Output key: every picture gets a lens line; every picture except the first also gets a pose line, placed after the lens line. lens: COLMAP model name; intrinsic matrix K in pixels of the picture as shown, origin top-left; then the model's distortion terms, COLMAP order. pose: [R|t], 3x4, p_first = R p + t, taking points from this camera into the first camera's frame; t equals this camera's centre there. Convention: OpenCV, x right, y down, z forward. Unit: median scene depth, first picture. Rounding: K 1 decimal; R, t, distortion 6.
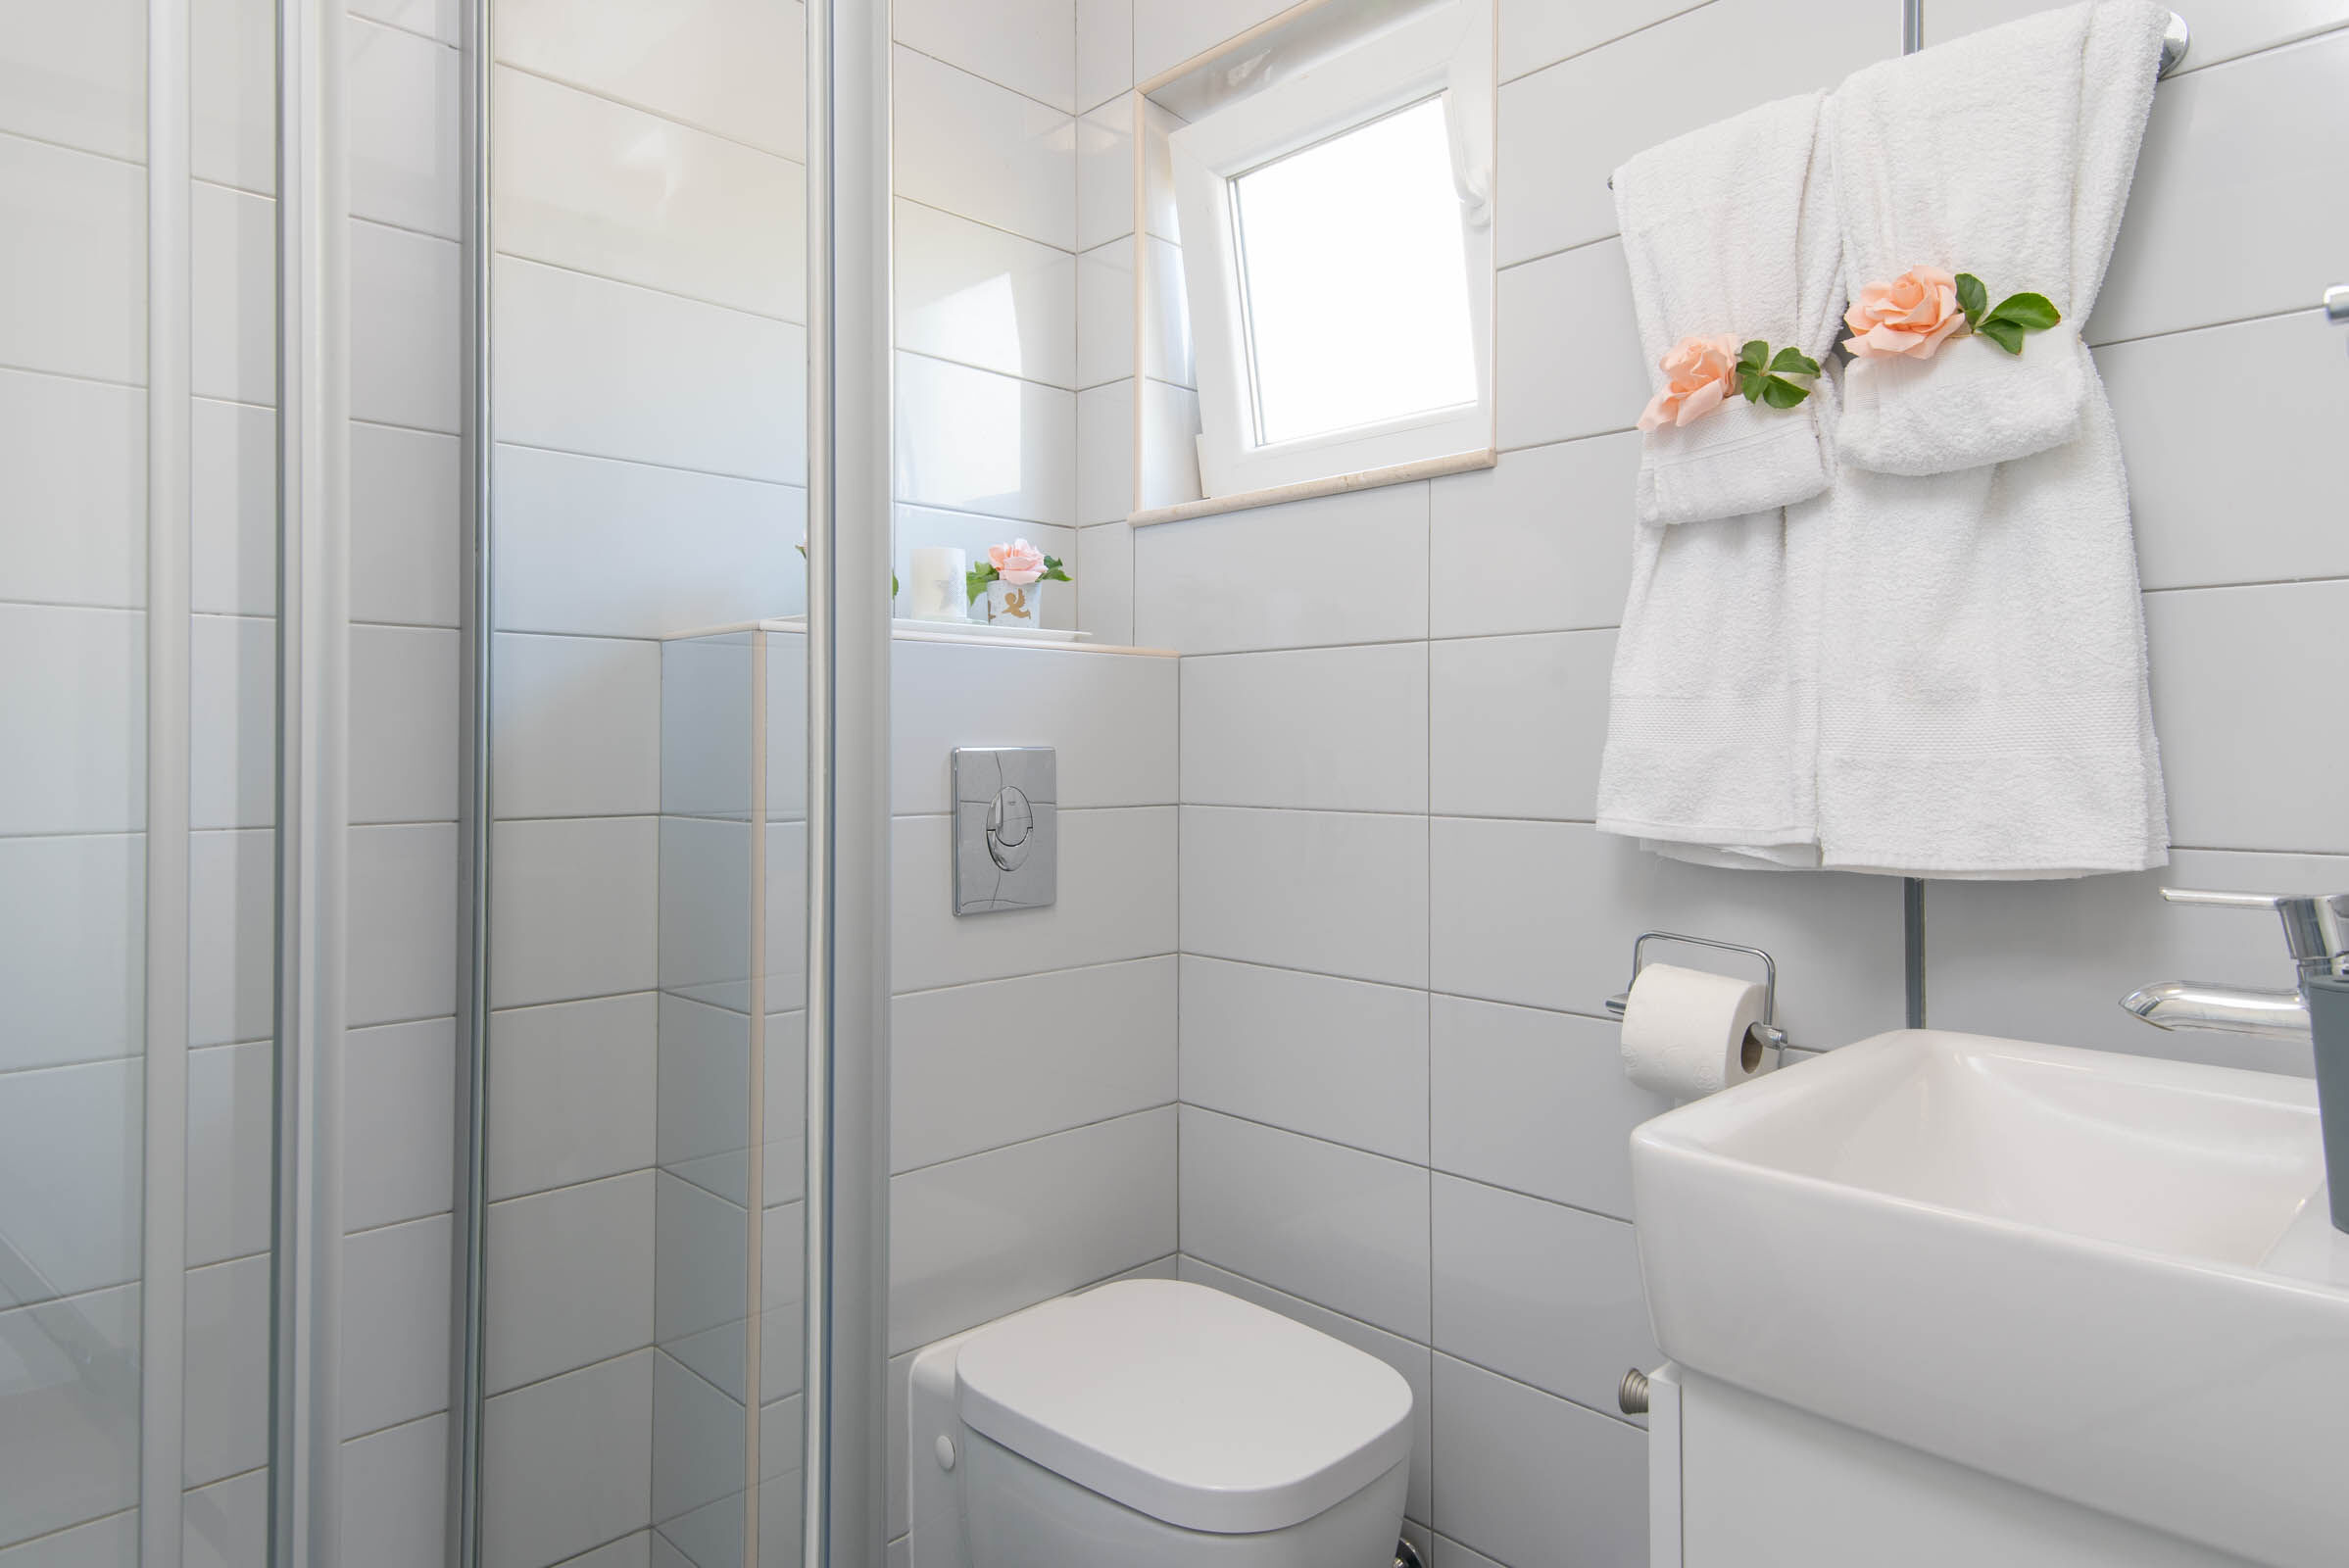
lens RADIAL K [[1405.0, 0, 1172.7], [0, 1405.0, 770.7], [0, 0, 1]] dist [-0.003756, -0.000129]
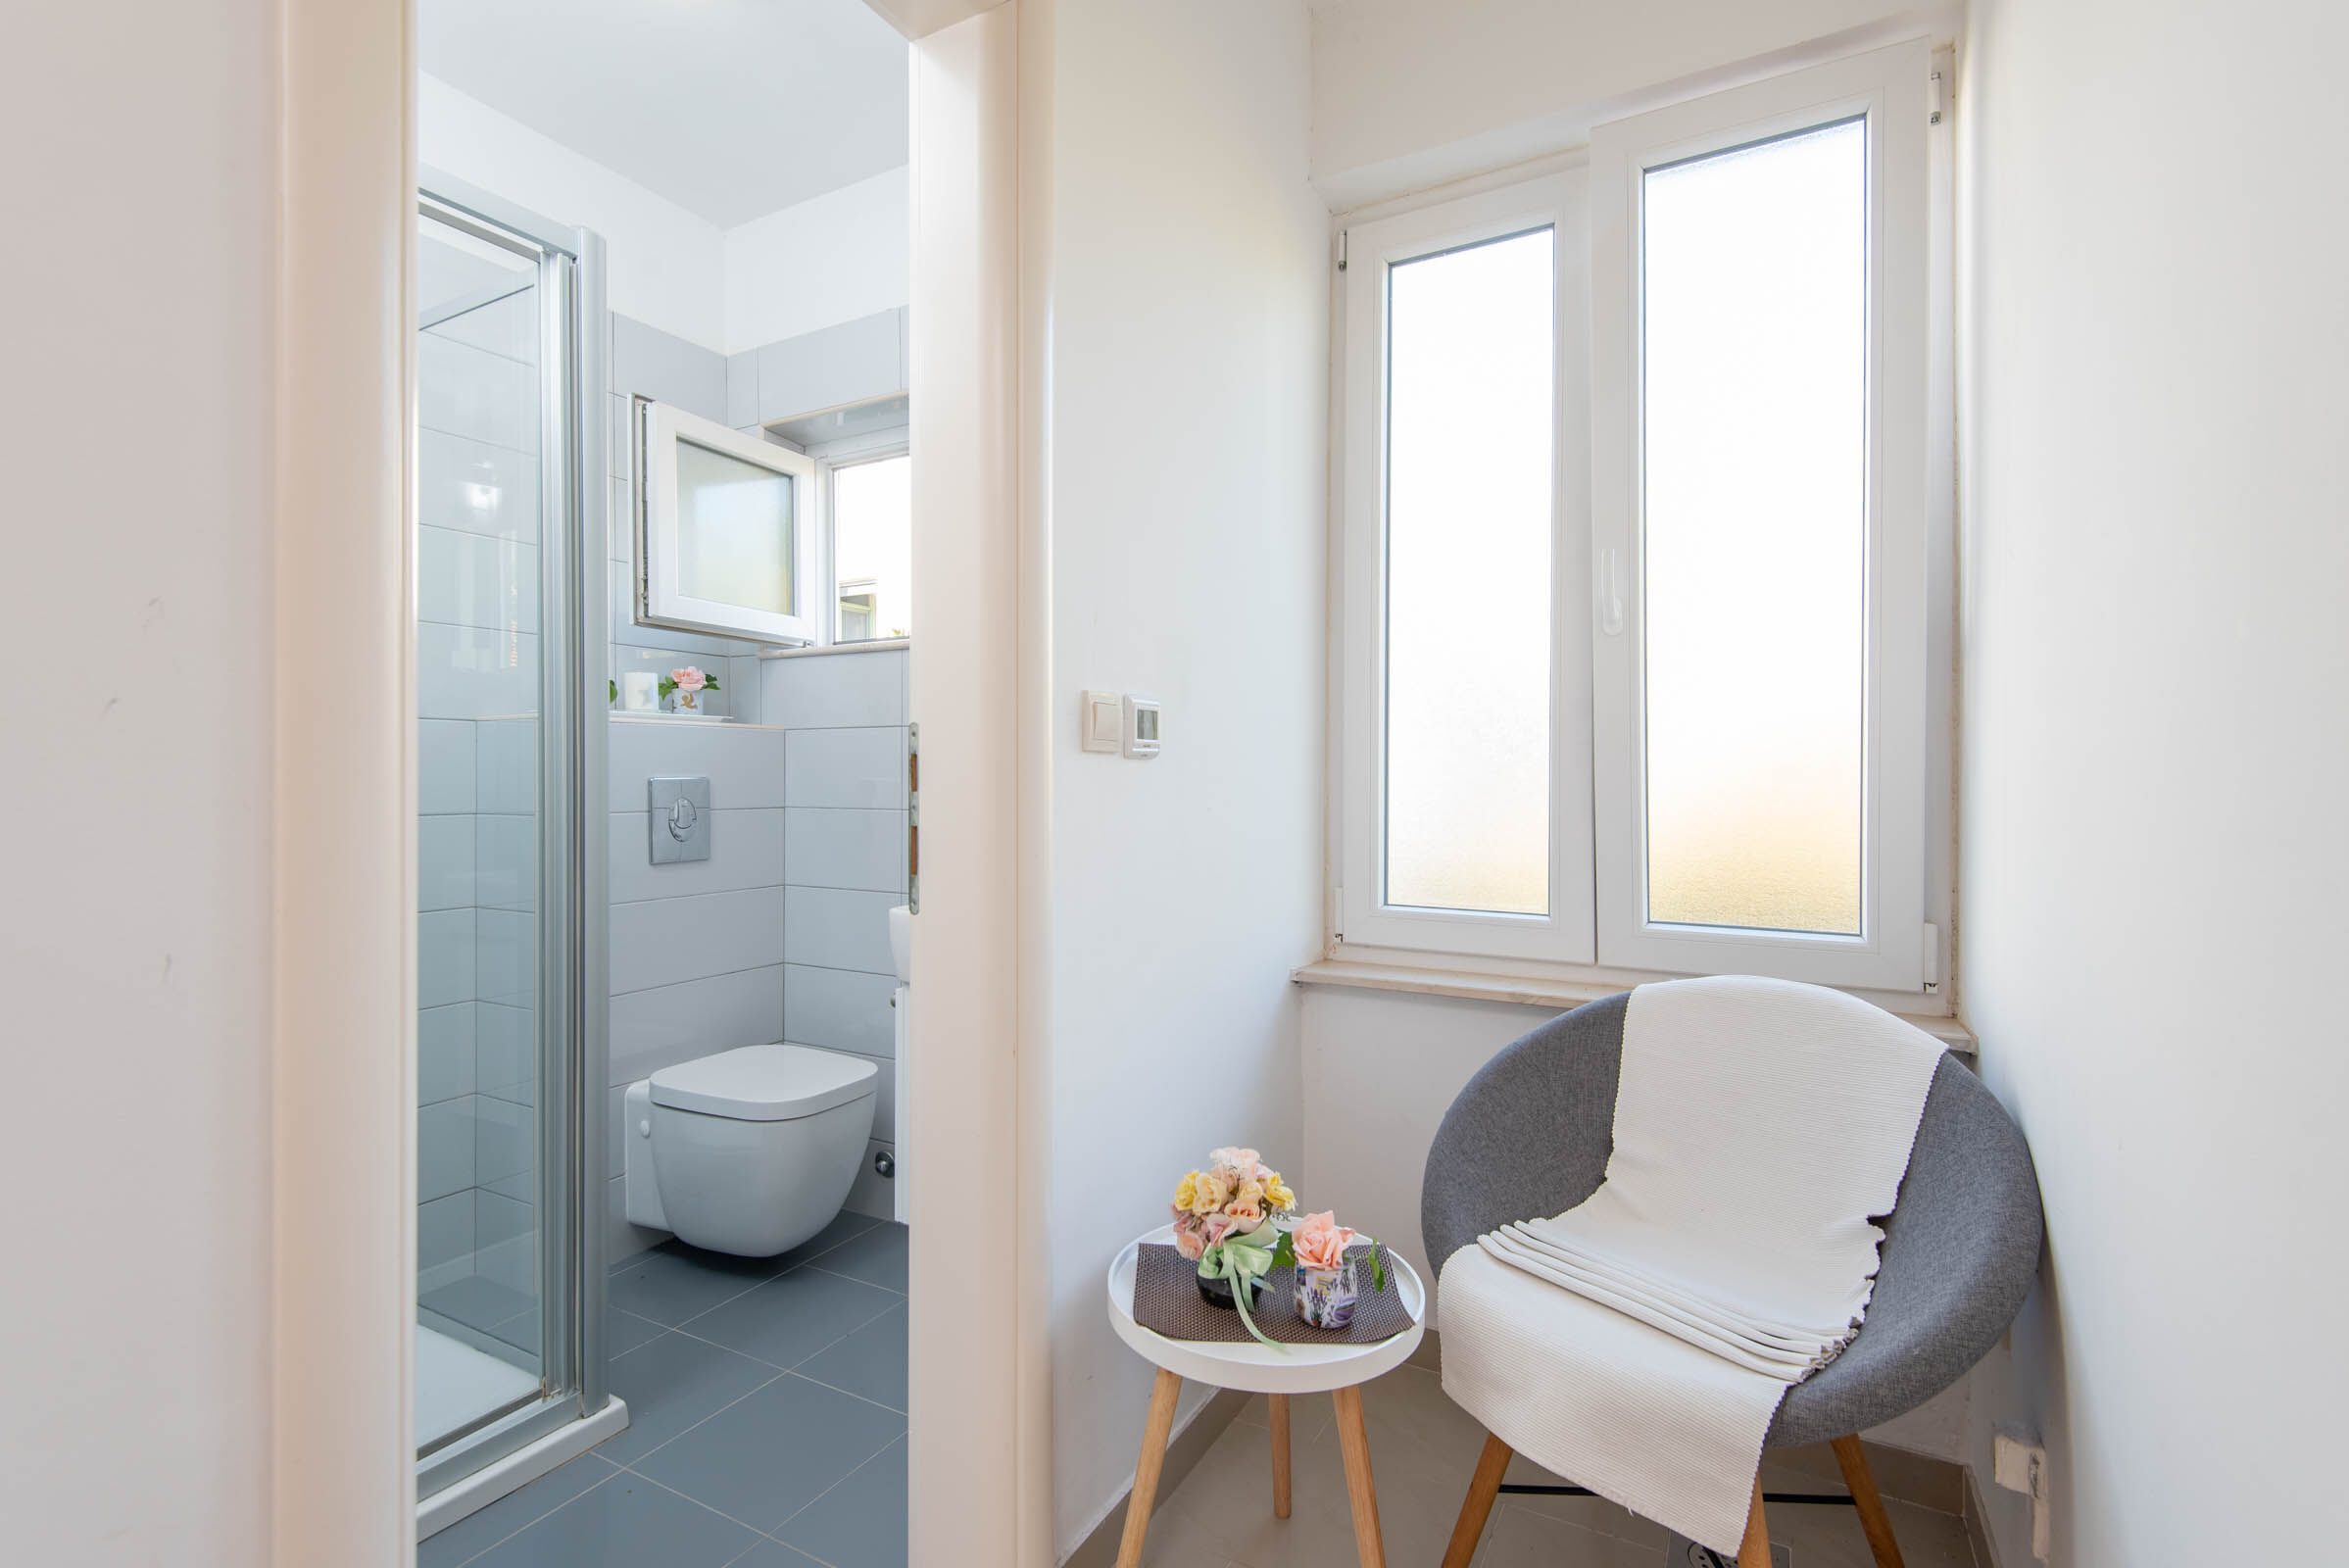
lens RADIAL K [[1037.8, 0, 1201.0], [0, 1037.8, 796.8], [0, 0, 1]] dist [-0.000826, -0.000989]
pose [[0.951415, -0.005986, 0.307853, 0.119549], [0.006287, 0.999980, 0.000017, 0.013447], [-0.307847, 0.001920, 0.951434, -0.559718]]
